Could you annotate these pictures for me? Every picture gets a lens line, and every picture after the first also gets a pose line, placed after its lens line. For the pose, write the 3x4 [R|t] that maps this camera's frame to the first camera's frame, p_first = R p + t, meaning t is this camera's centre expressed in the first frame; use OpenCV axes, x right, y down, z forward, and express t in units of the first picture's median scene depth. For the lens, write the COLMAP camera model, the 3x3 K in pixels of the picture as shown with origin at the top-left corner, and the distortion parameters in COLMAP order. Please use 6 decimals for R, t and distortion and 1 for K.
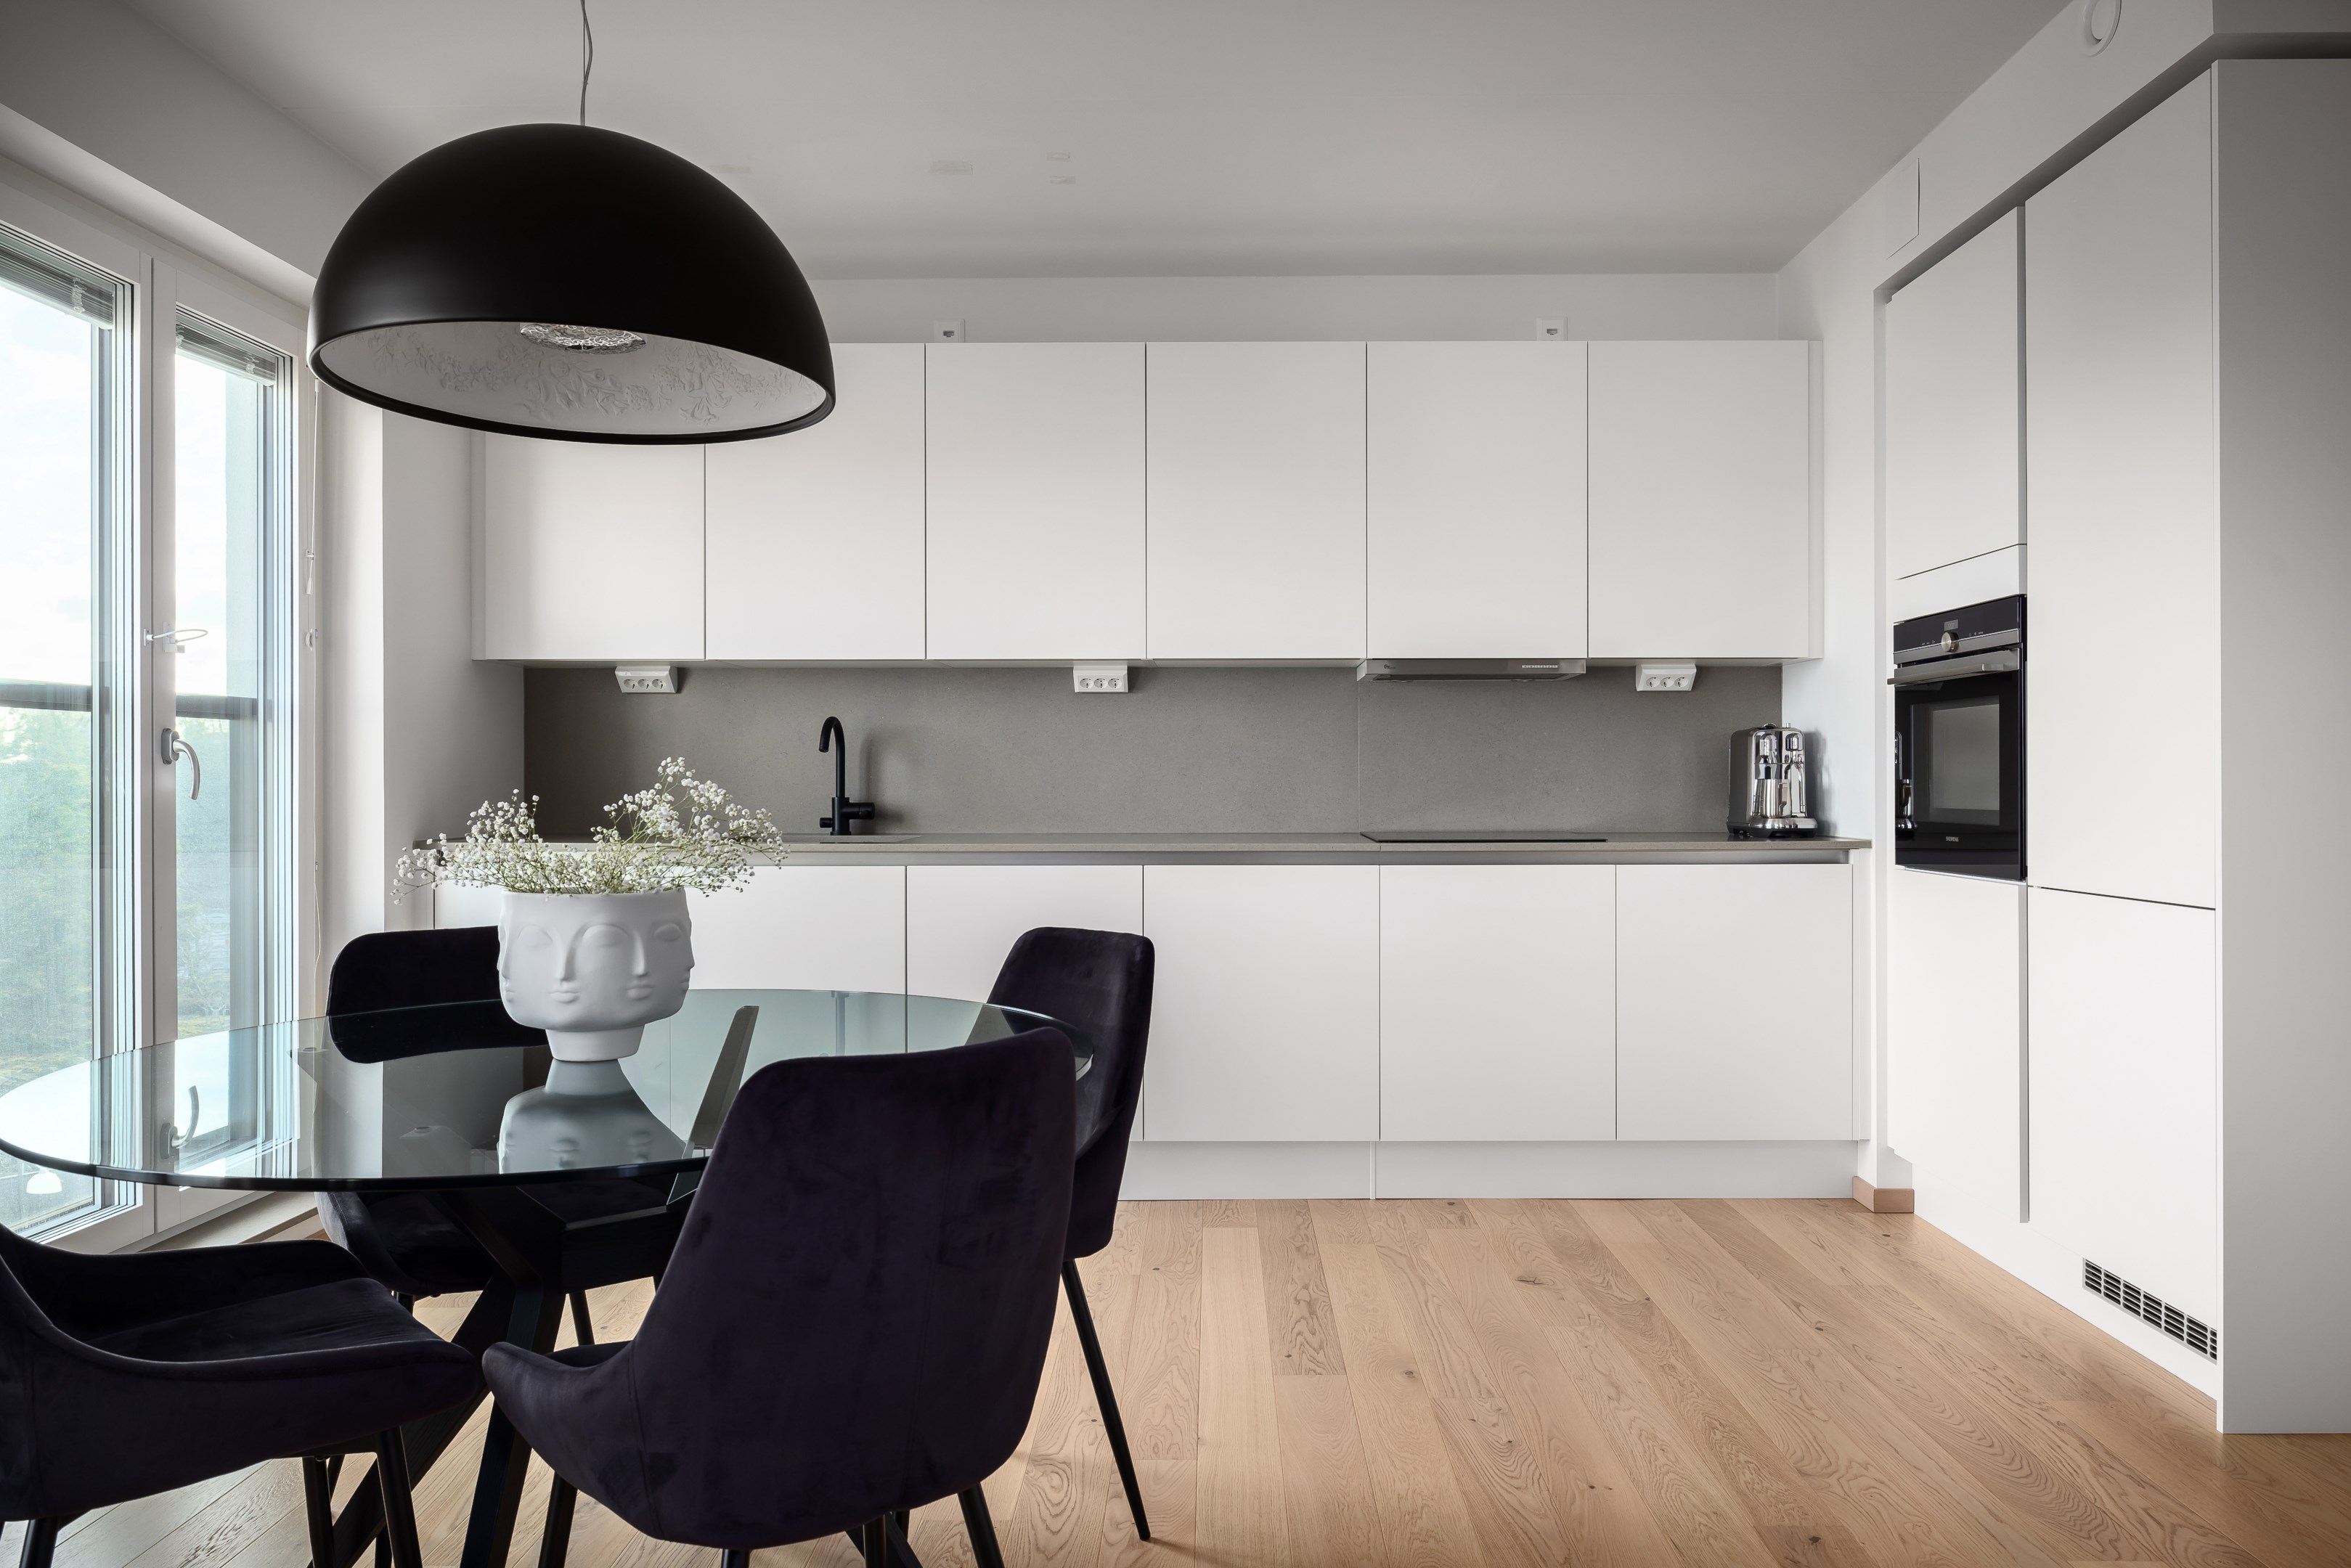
lens RADIAL K [[1522.5, 0, 1190.9], [0, 1522.5, 775.5], [0, 0, 1]] dist [-0.000185, -0.000035]
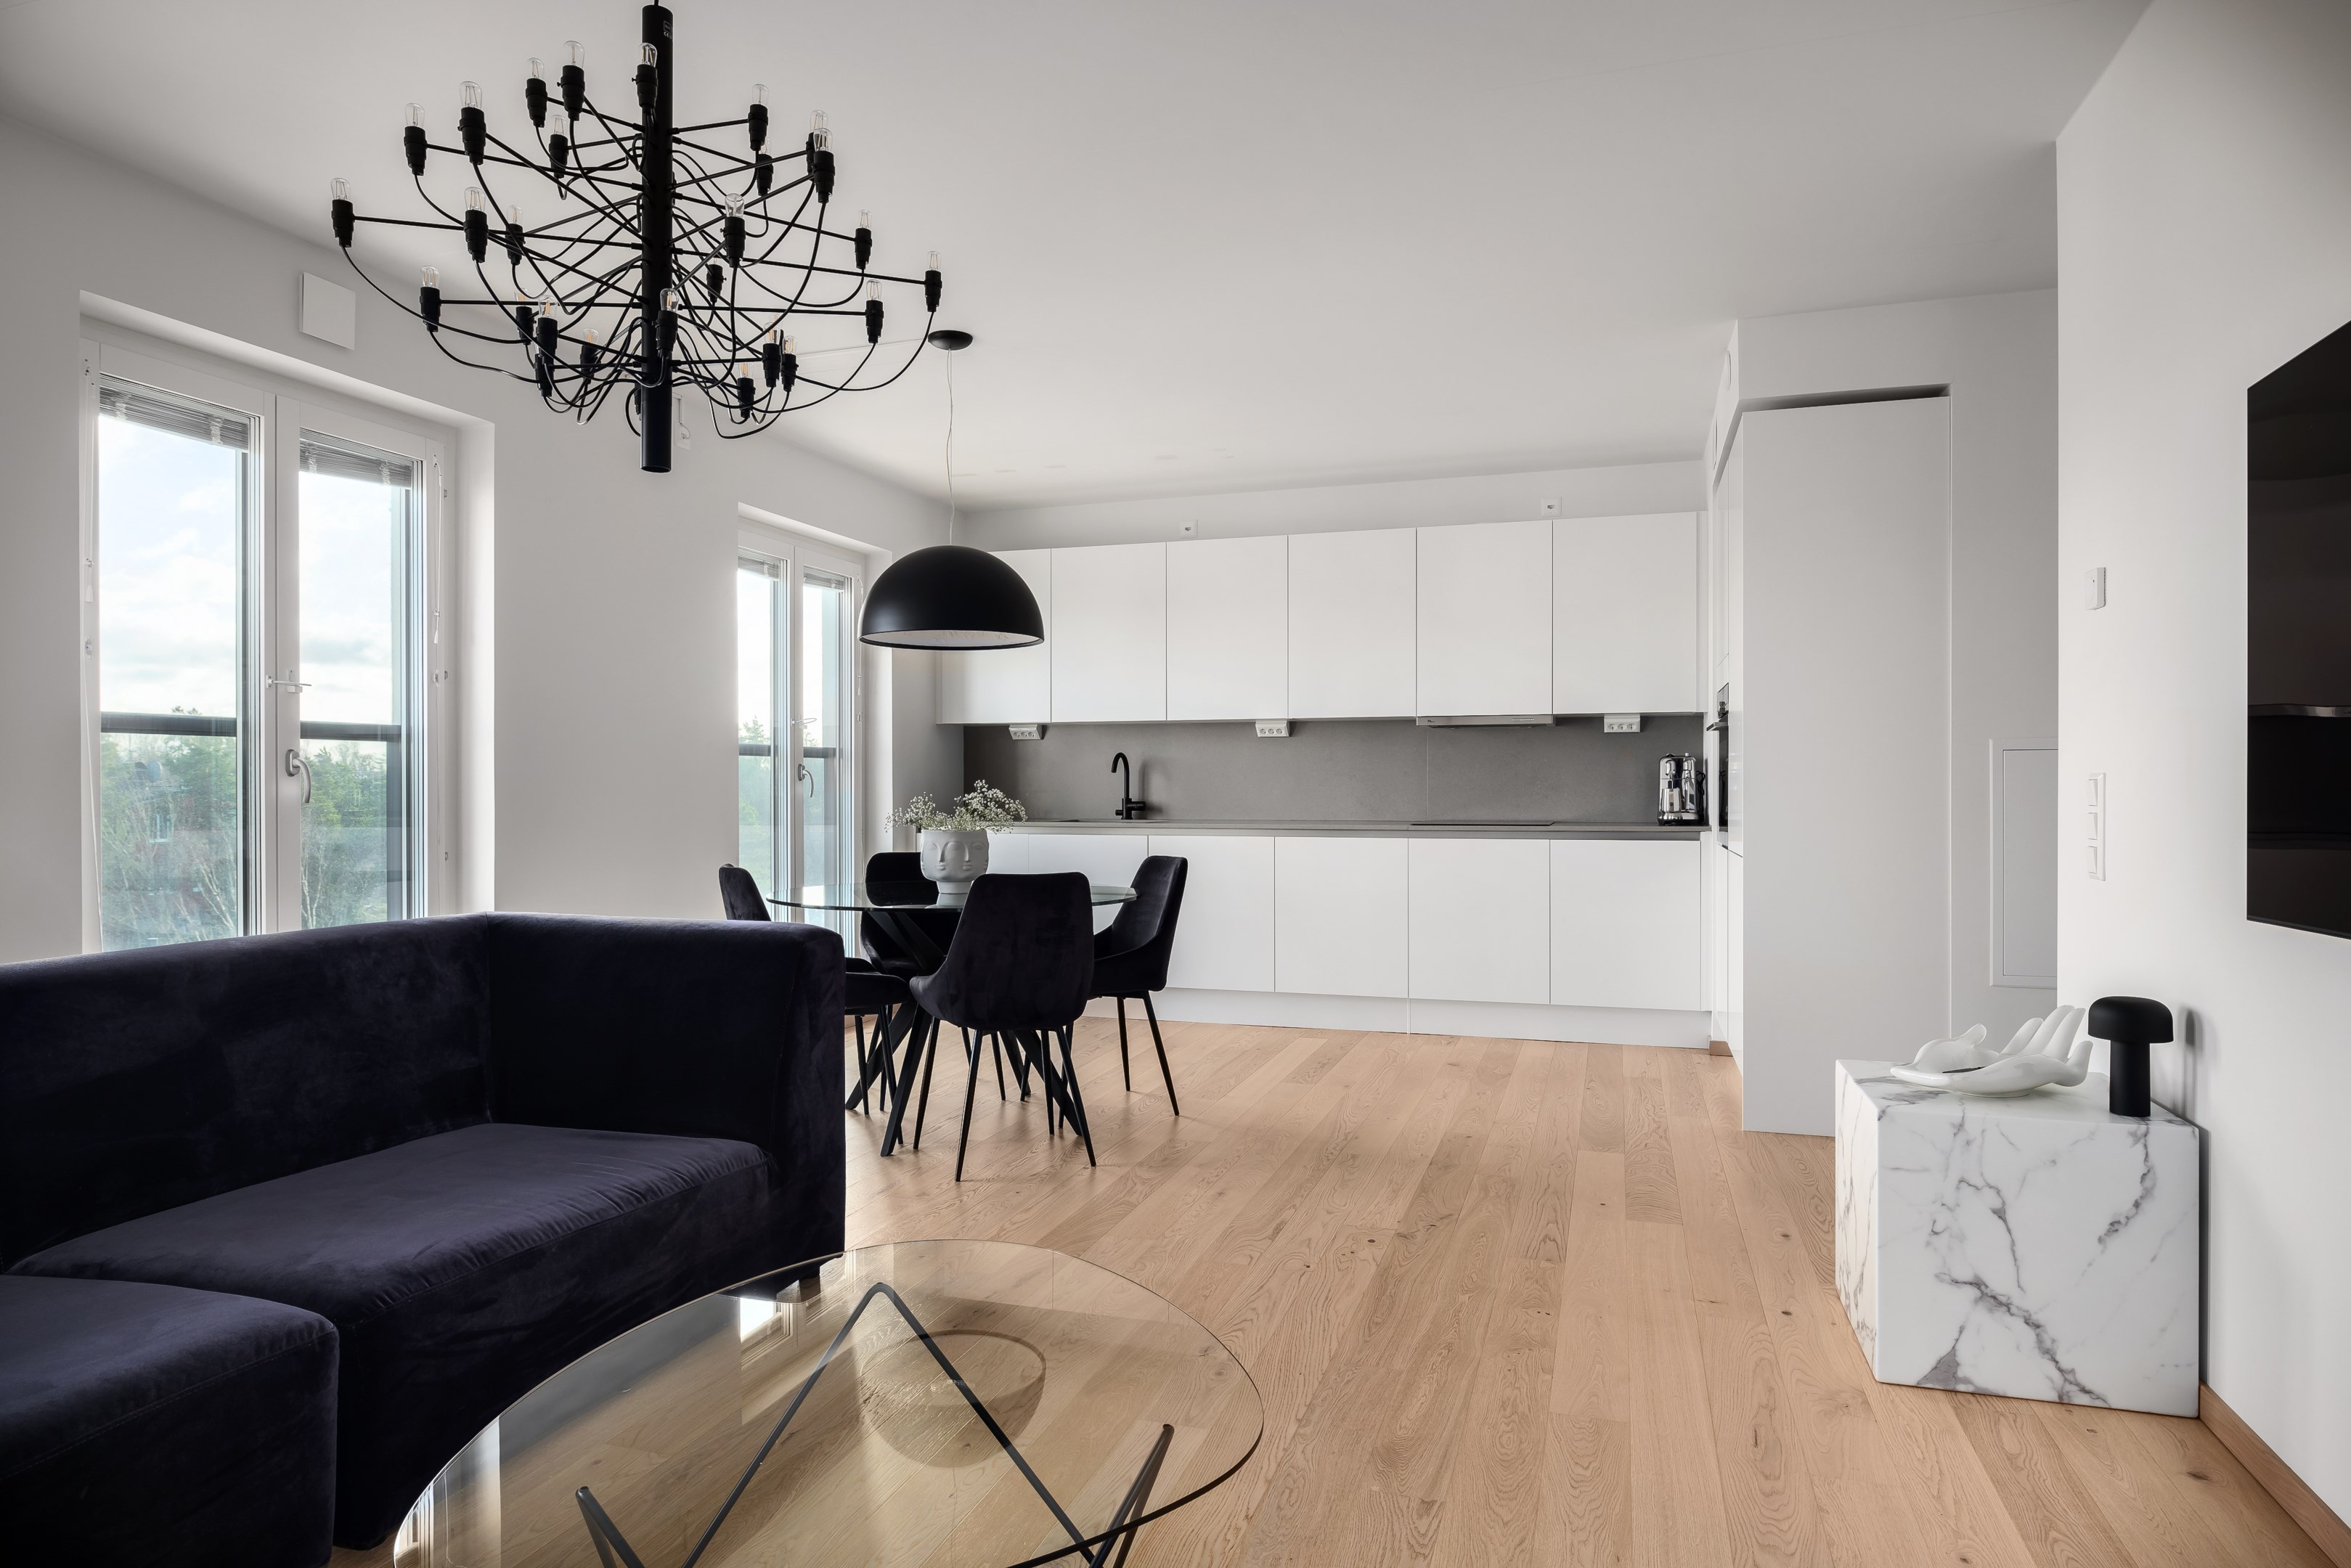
lens RADIAL K [[1383.3, 0, 1175.5], [0, 1383.3, 784.0], [0, 0, 1]] dist [0.001929, 0.000615]
pose [[0.955238, 0.000492, -0.295839, 0.338721], [-0.000372, 1.000000, 0.000463, -0.003286], [0.295839, -0.000333, 0.955238, -0.583778]]
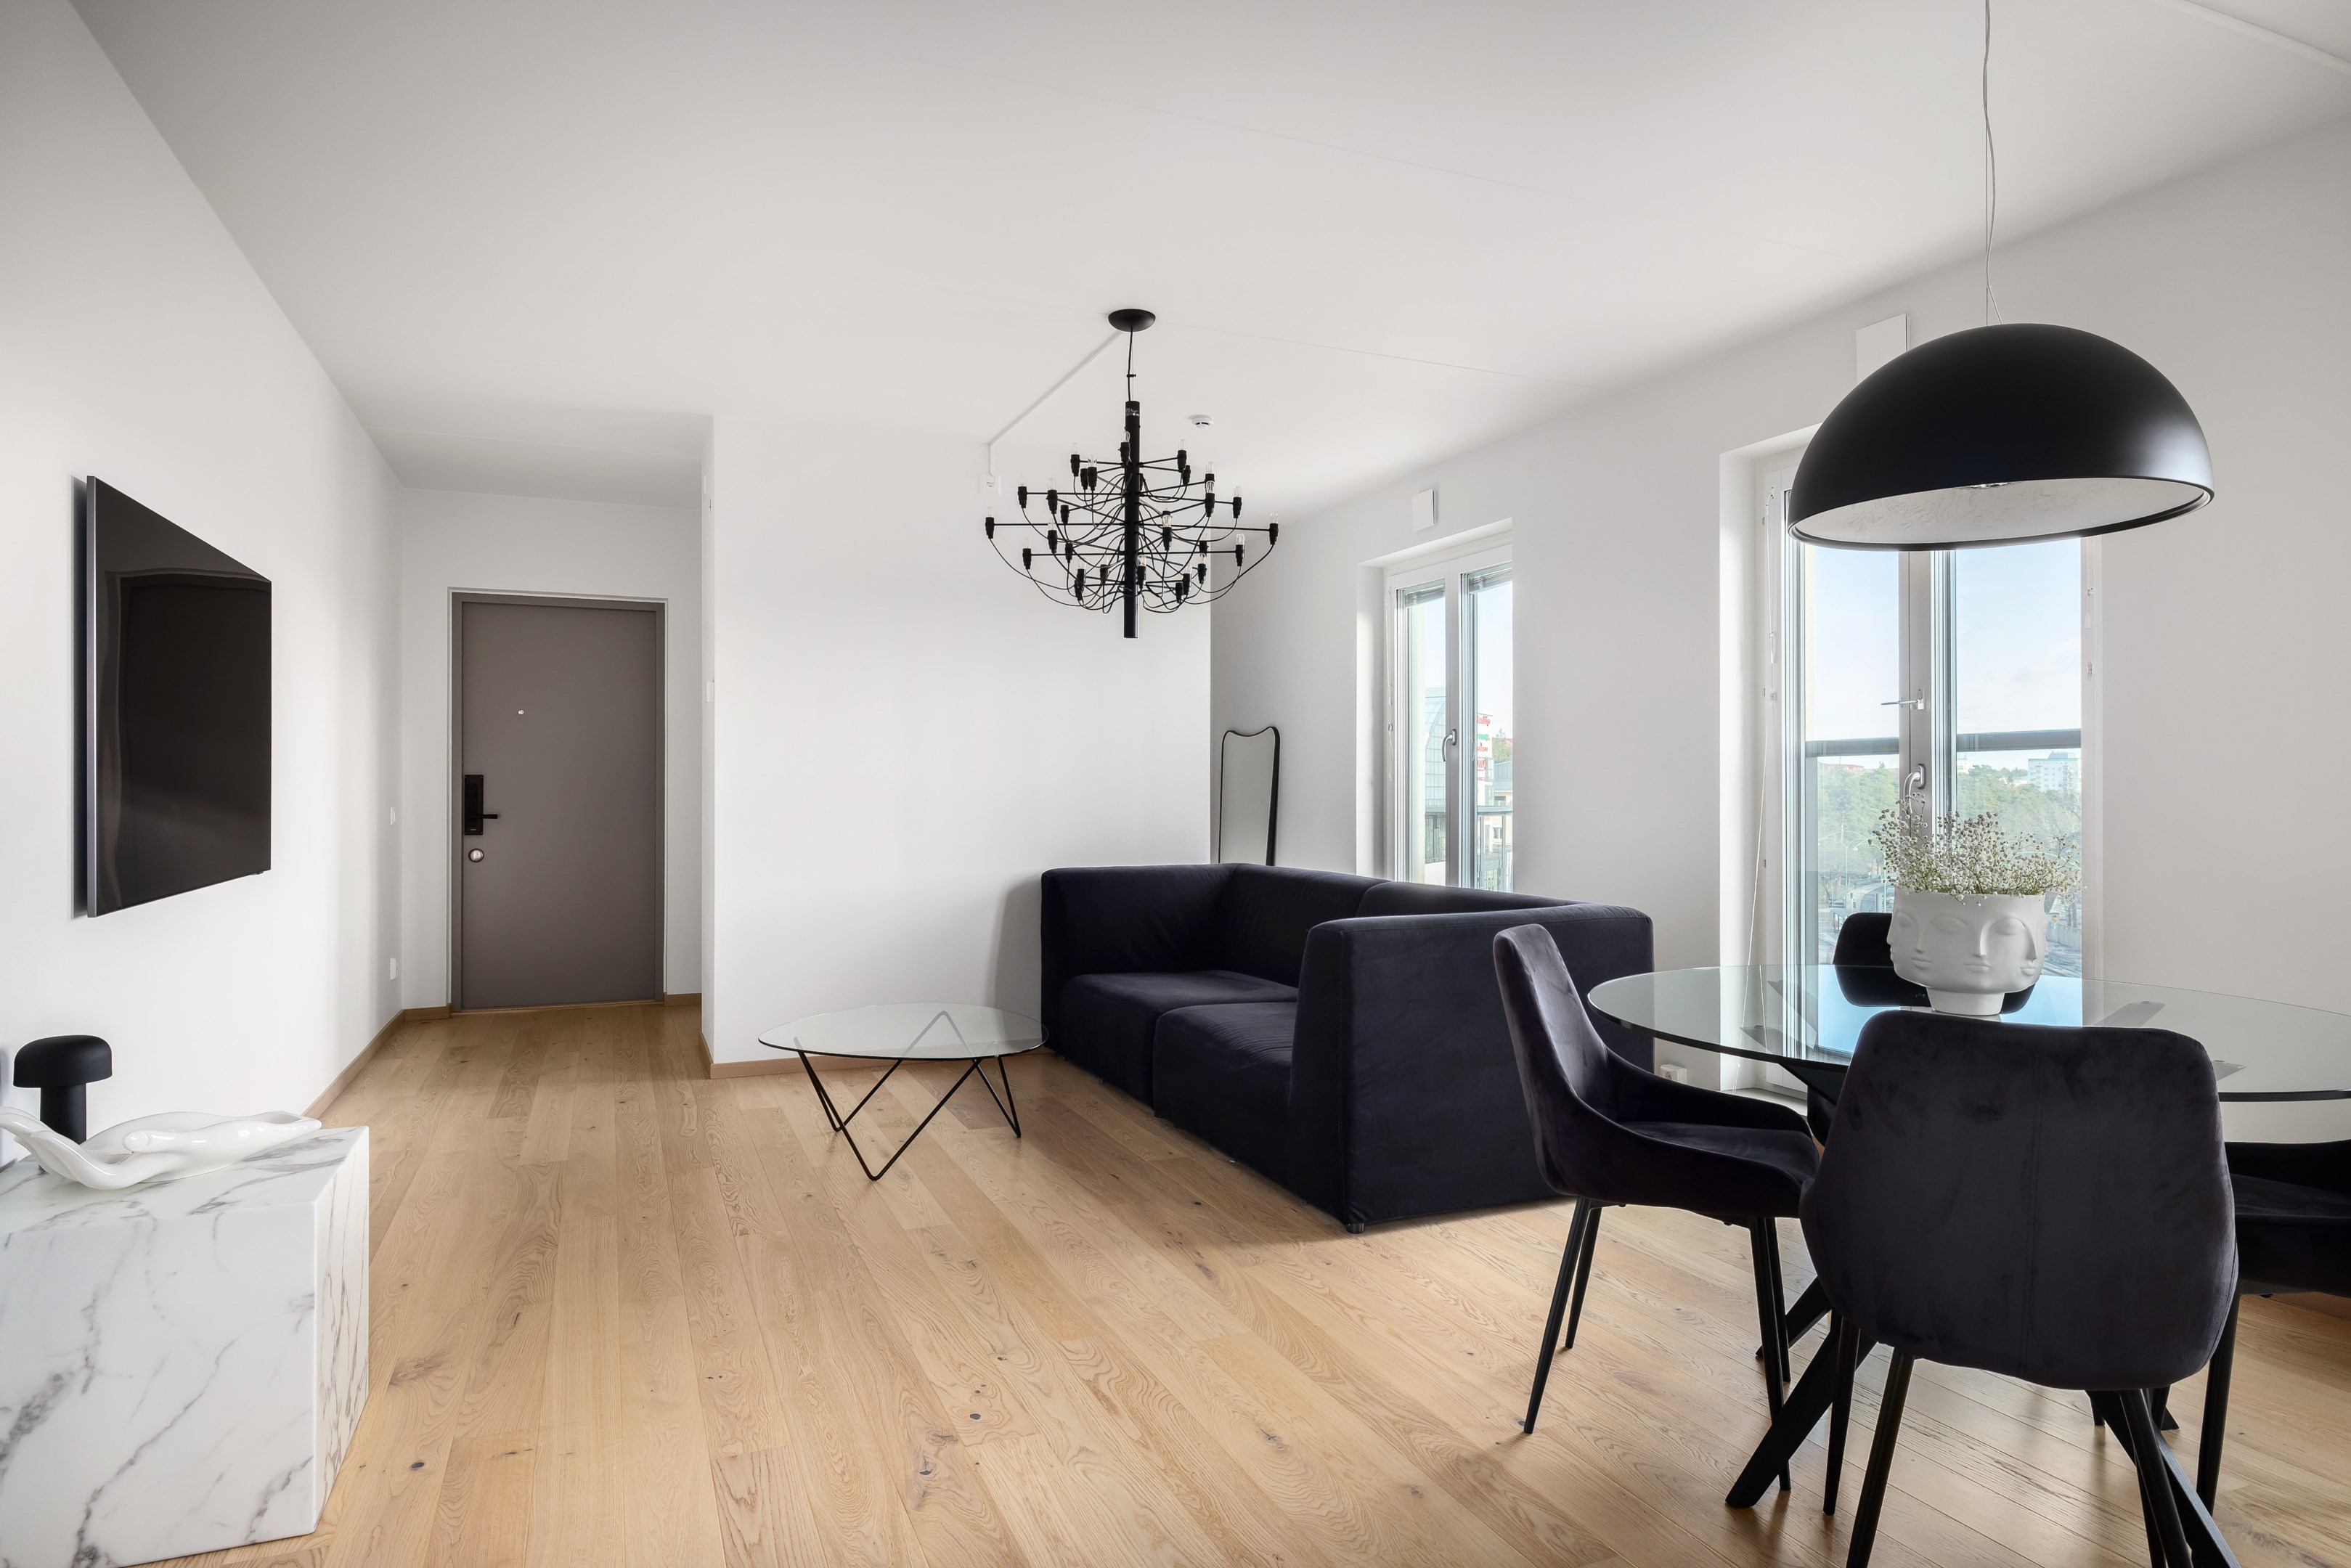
lens RADIAL K [[1312.1, 0, 1135.5], [0, 1312.1, 780.3], [0, 0, 1]] dist [-0.005266, -0.001157]
pose [[-0.924353, -0.003834, -0.381520, 0.363336], [0.001511, 0.999905, -0.013709, -0.002536], [0.381536, -0.013248, -0.924259, 0.856097]]
